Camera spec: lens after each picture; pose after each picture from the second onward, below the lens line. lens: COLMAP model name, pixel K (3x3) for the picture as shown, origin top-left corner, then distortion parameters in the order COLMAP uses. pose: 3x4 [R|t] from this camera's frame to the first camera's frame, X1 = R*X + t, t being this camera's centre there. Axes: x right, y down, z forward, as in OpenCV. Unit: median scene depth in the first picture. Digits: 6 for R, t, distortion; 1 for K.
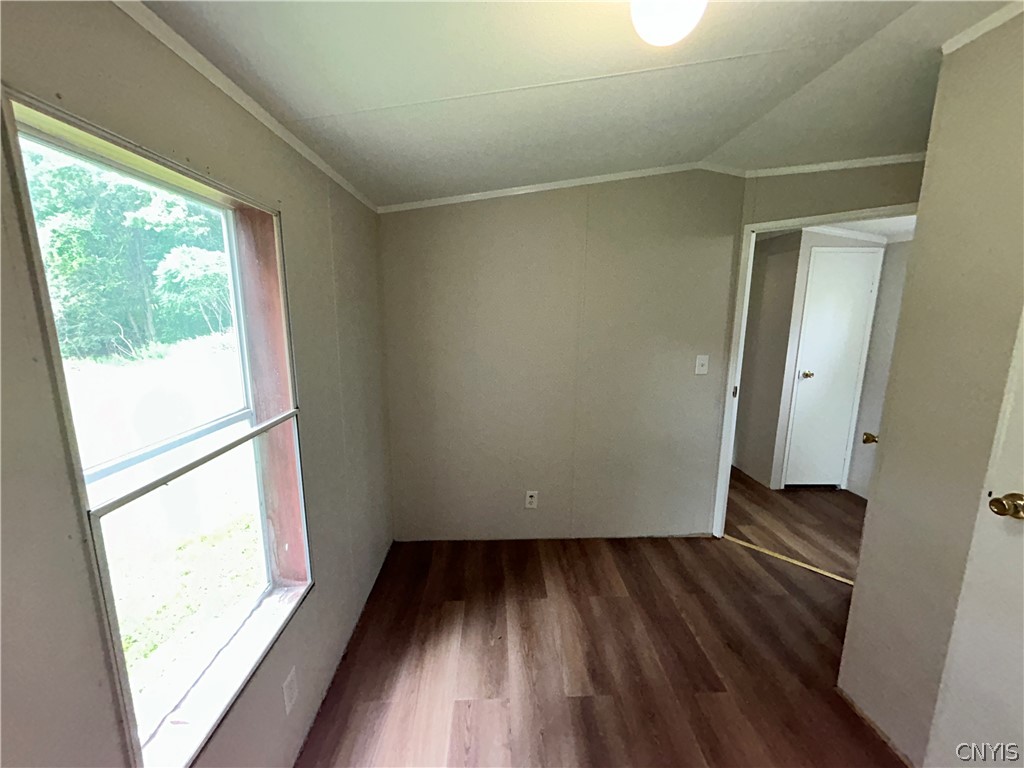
lens RADIAL K [[415.8, 0, 511.7], [0, 415.8, 386.1], [0, 0, 1]] dist [-0.000212, 0.001104]
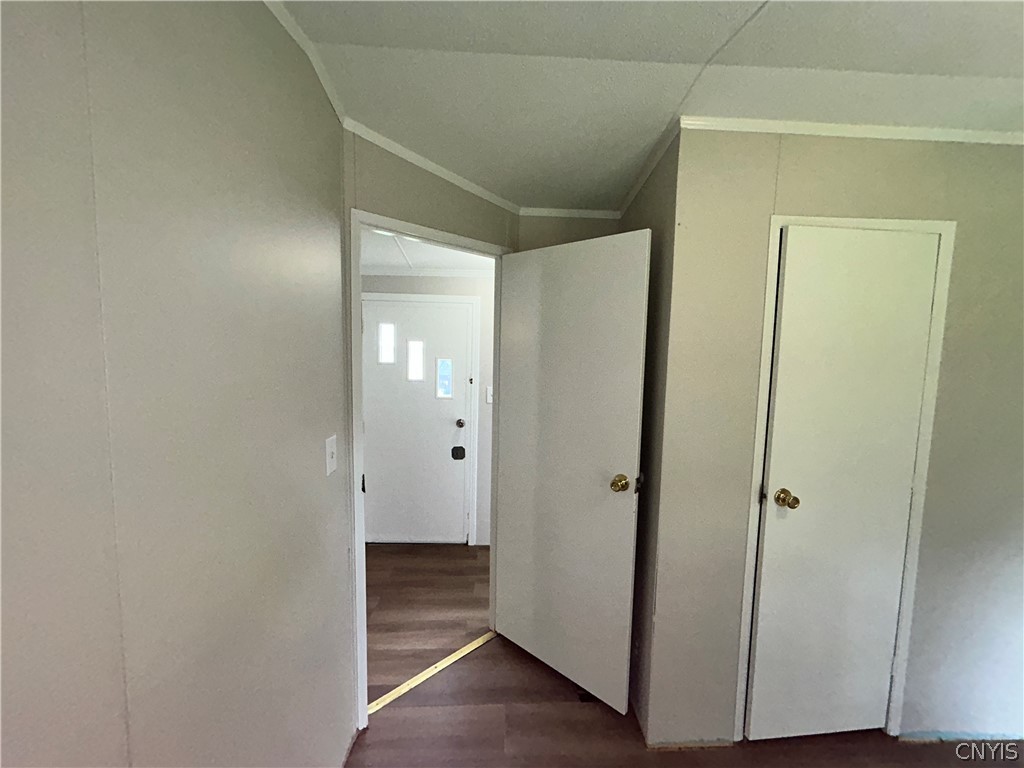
lens RADIAL K [[415.8, 0, 511.9], [0, 415.8, 382.4], [0, 0, 1]] dist [-0.000212, 0.001104]
pose [[-0.010270, -0.098495, 0.995085, -0.052188], [0.155827, 0.982822, 0.098890, -0.157778], [-0.987731, 0.156077, 0.005255, 0.767017]]
